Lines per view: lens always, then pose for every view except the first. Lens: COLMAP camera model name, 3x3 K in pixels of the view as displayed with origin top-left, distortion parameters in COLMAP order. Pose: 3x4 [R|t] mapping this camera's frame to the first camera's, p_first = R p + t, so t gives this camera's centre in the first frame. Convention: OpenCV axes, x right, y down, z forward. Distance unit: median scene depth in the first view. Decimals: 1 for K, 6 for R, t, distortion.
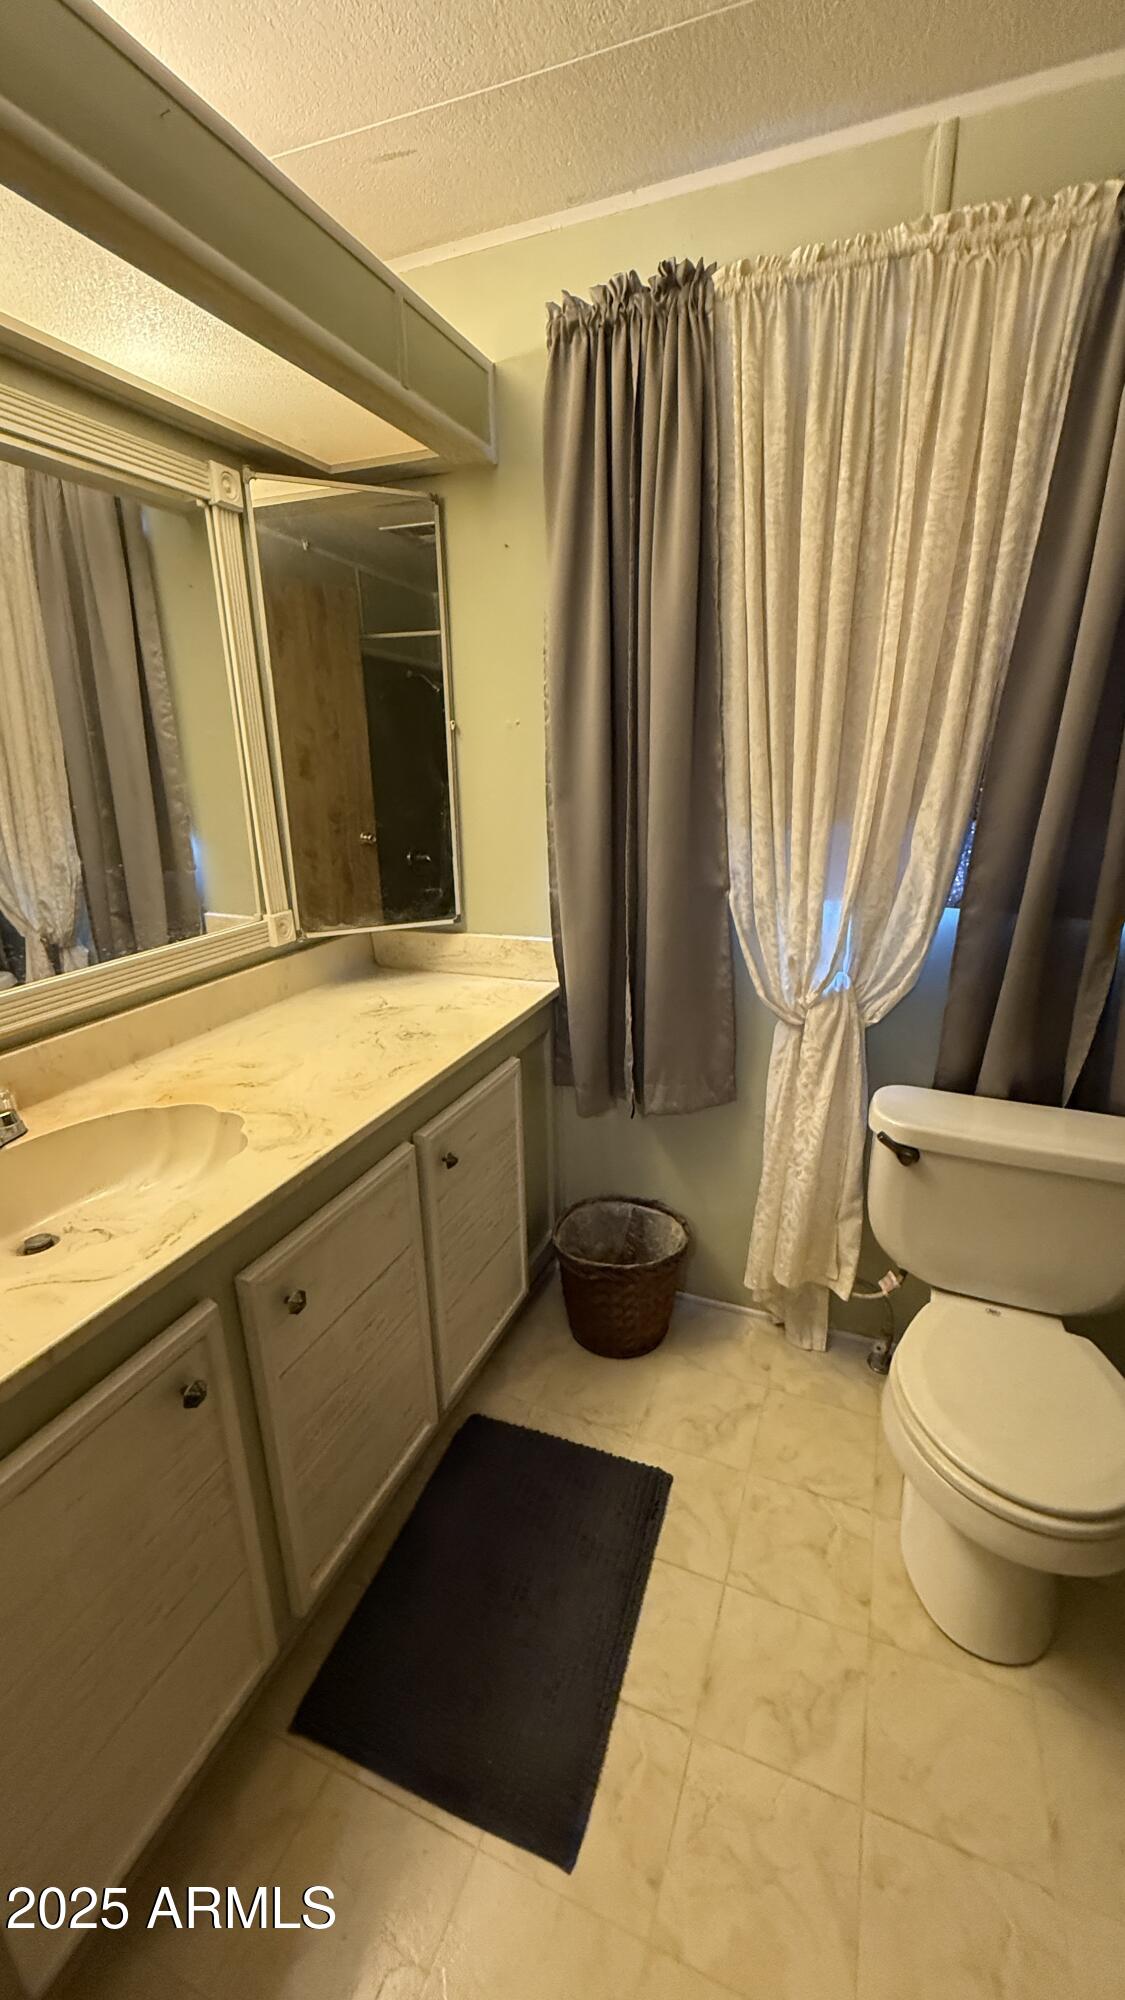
lens RADIAL K [[795.3, 0, 565.2], [0, 795.3, 993.4], [0, 0, 1]] dist [-0.001039, 0.000436]
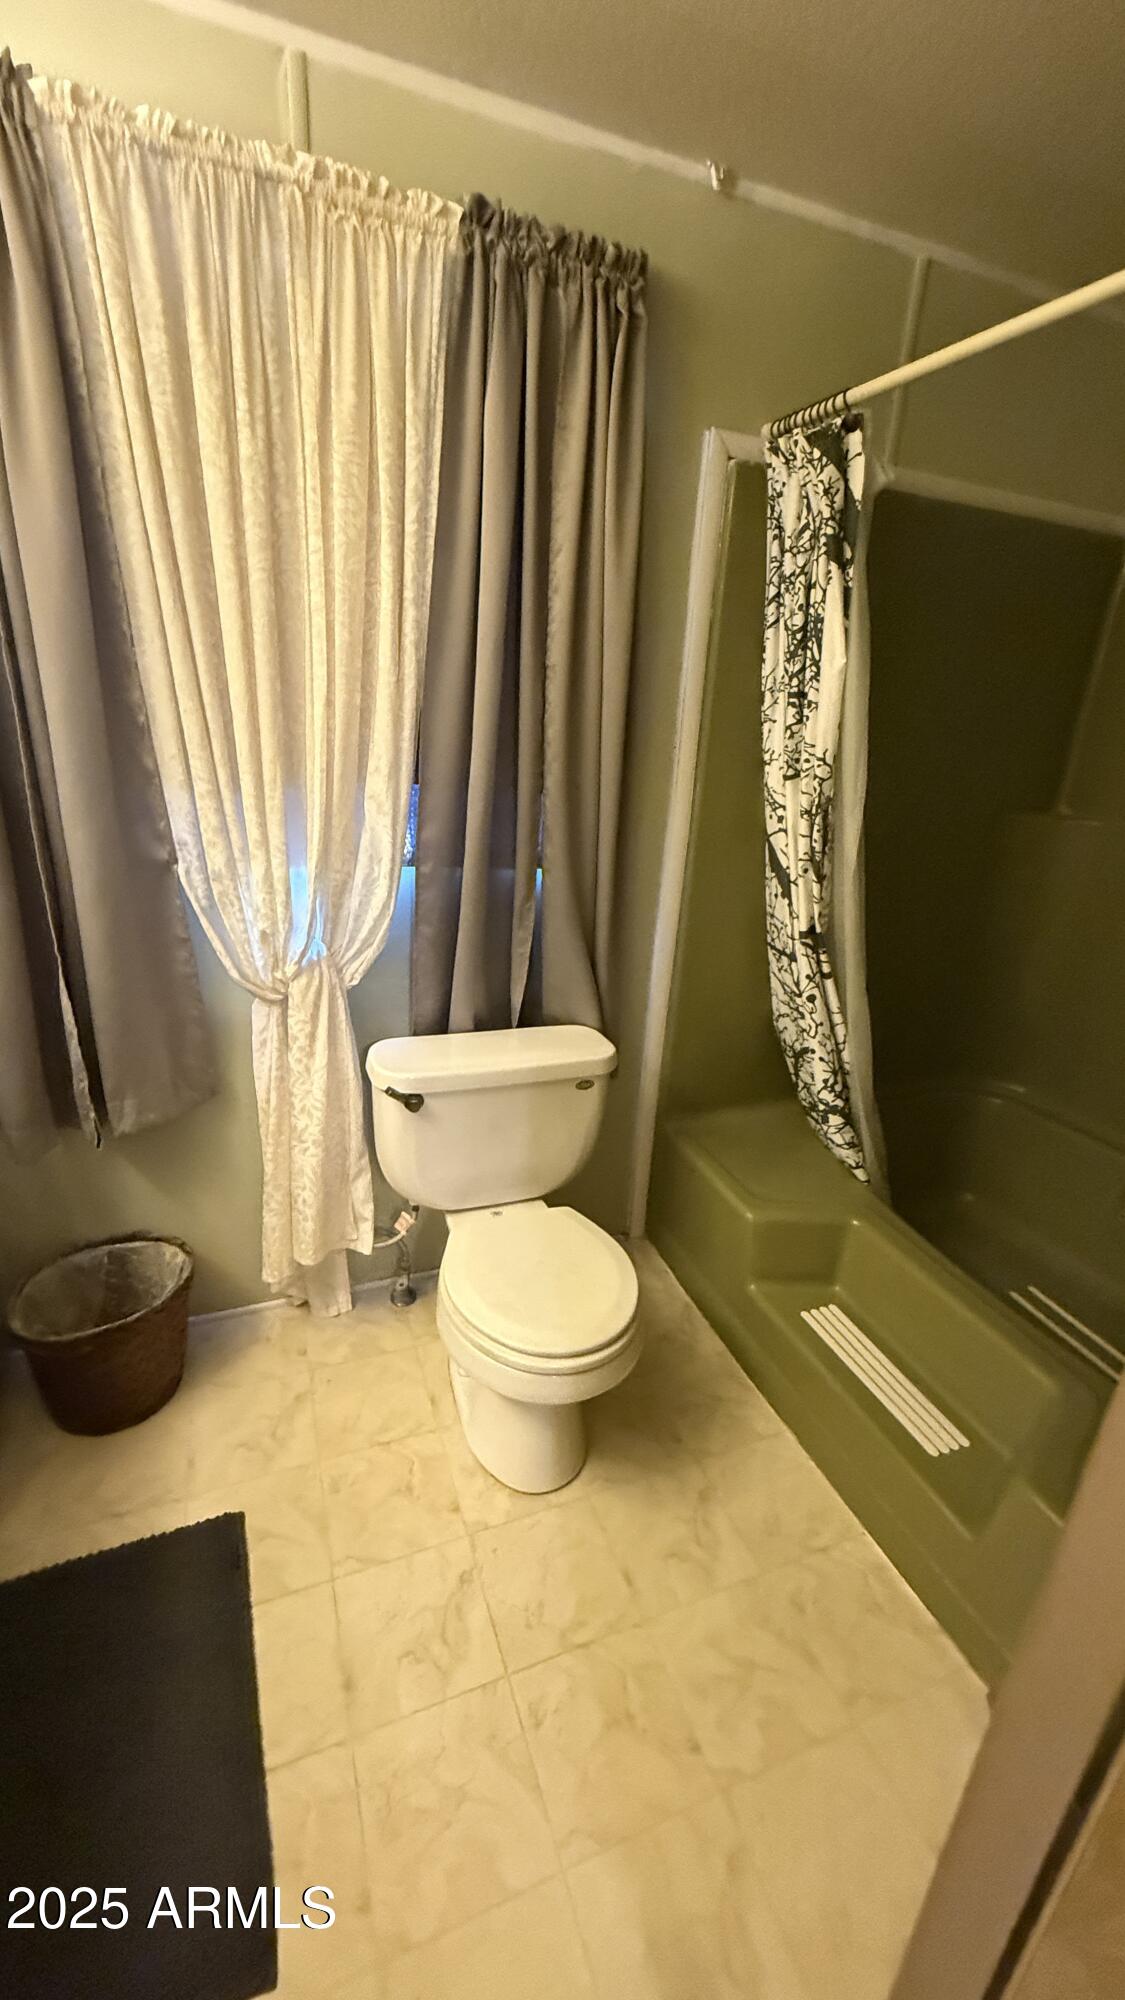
lens RADIAL K [[795.3, 0, 565.2], [0, 795.3, 993.4], [0, 0, 1]] dist [-0.001039, 0.000436]
pose [[0.721920, -0.176775, 0.669016, -0.104063], [0.140271, 0.984131, 0.108675, -0.025902], [-0.677610, 0.015389, 0.735260, 0.070772]]
